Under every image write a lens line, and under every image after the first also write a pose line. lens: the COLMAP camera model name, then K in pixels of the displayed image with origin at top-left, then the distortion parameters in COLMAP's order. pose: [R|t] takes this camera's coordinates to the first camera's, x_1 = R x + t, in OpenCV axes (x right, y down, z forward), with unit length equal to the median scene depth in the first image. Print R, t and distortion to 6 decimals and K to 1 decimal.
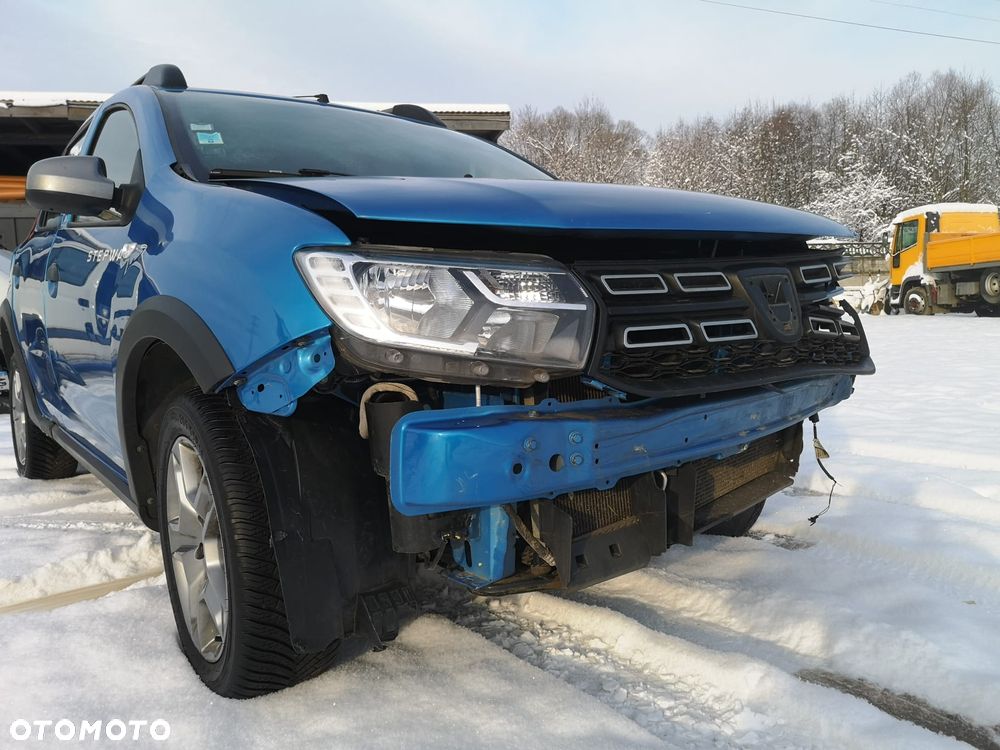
lens RADIAL K [[792.1, 0, 502.2], [0, 792.1, 371.6], [0, 0, 1]] dist [0.024875, -0.044258]
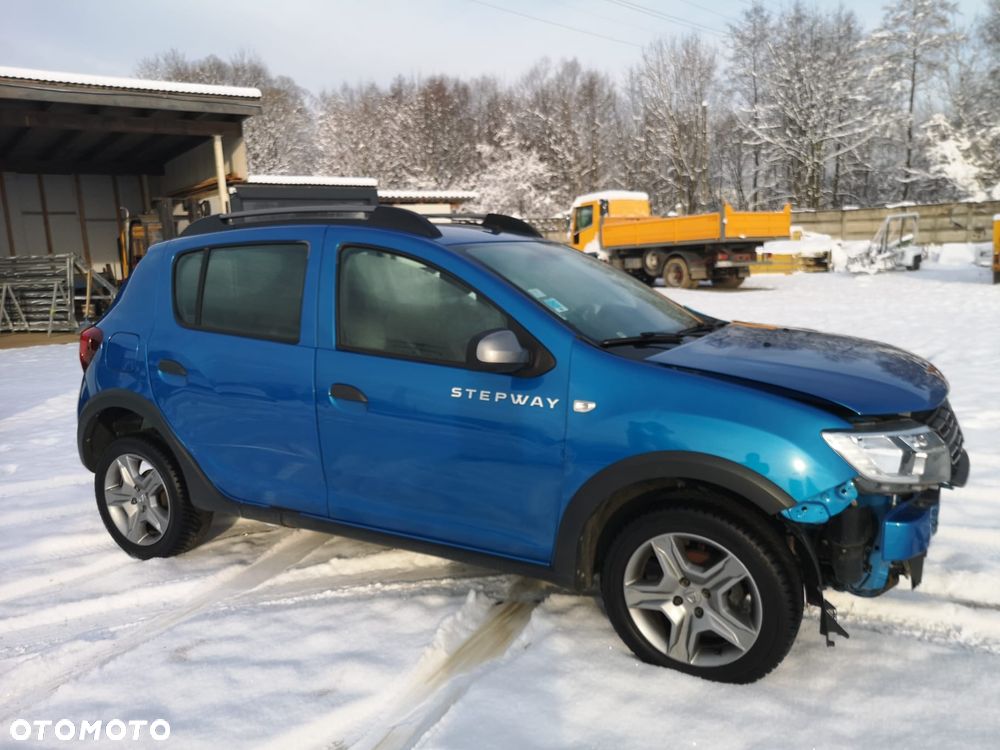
lens RADIAL K [[767.2, 0, 498.8], [0, 767.2, 379.1], [0, 0, 1]] dist [0.049815, -0.046353]
pose [[0.908374, -0.077205, 0.410969, -0.689063], [0.047562, 0.995506, 0.081889, -0.189623], [-0.415445, -0.054839, 0.907964, -0.119159]]
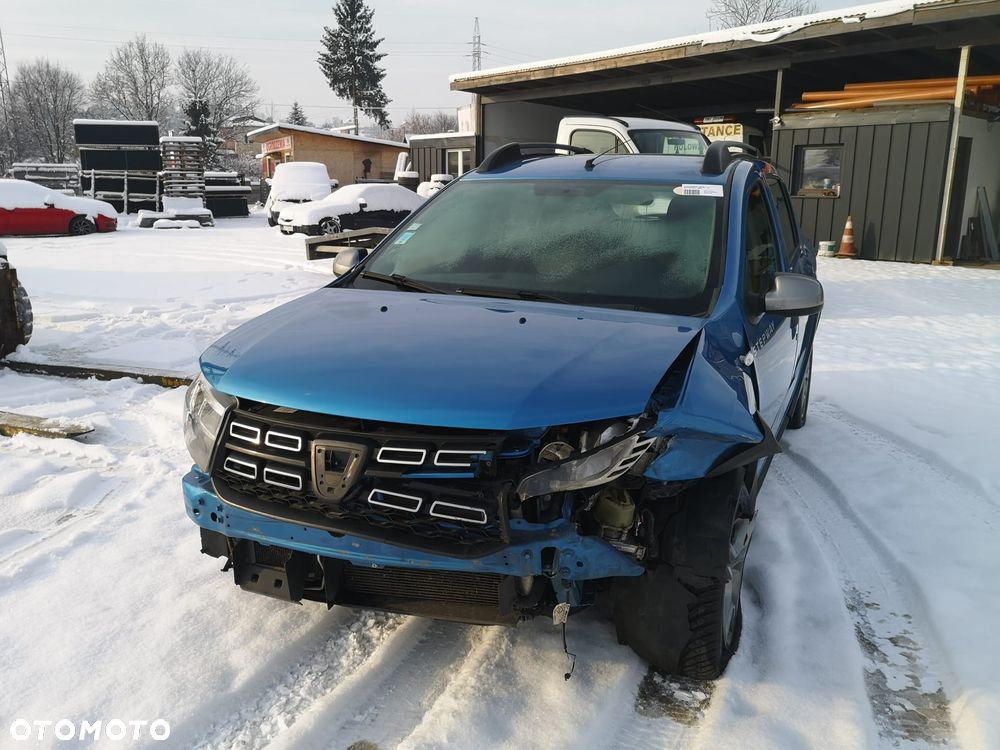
lens RADIAL K [[792.1, 0, 499.0], [0, 792.1, 368.3], [0, 0, 1]] dist [0.024875, -0.044258]
pose [[0.450984, 0.230206, -0.862333, 0.748525], [-0.089954, 0.972969, 0.212697, -0.265922], [0.887988, -0.018353, 0.459501, 0.308516]]
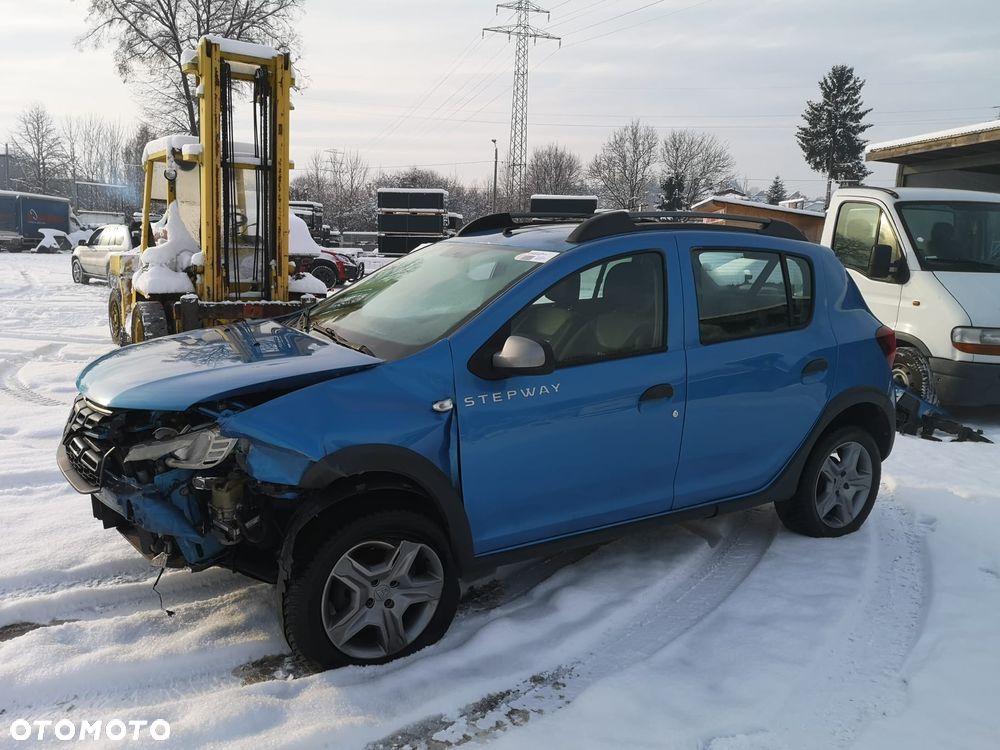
lens RADIAL K [[792.1, 0, 500.1], [0, 792.1, 367.2], [0, 0, 1]] dist [0.024875, -0.044258]
pose [[-0.115109, 0.173837, -0.978024, 1.013532], [-0.116562, 0.975403, 0.187090, -0.340614], [0.986490, 0.135536, -0.092015, 1.058040]]
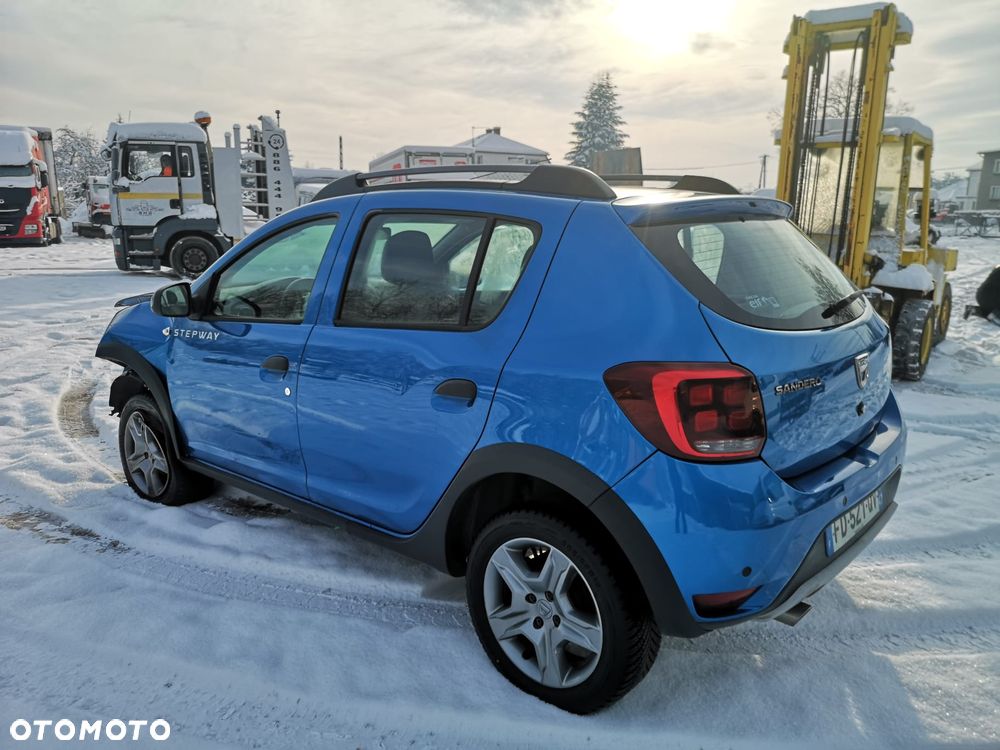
lens RADIAL K [[767.2, 0, 501.5], [0, 767.2, 374.9], [0, 0, 1]] dist [0.049815, -0.046353]
pose [[-0.980550, 0.048025, -0.190304, -0.121907], [-0.009796, 0.956417, 0.291839, -0.408153], [0.196026, 0.288027, -0.937344, 2.139107]]
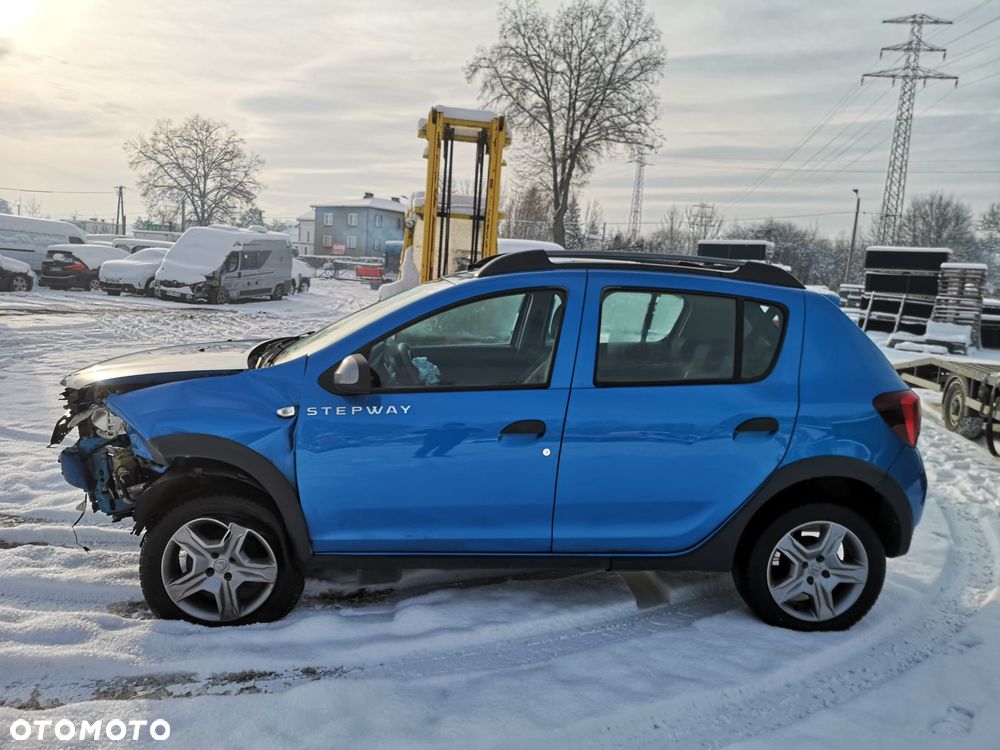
lens RADIAL K [[767.2, 0, 500.9], [0, 767.2, 372.3], [0, 0, 1]] dist [0.049815, -0.046353]
pose [[-0.541036, 0.093988, -0.835731, 0.827286], [-0.124270, 0.973892, 0.189976, -0.395858], [0.831768, 0.206640, -0.515230, 1.650869]]
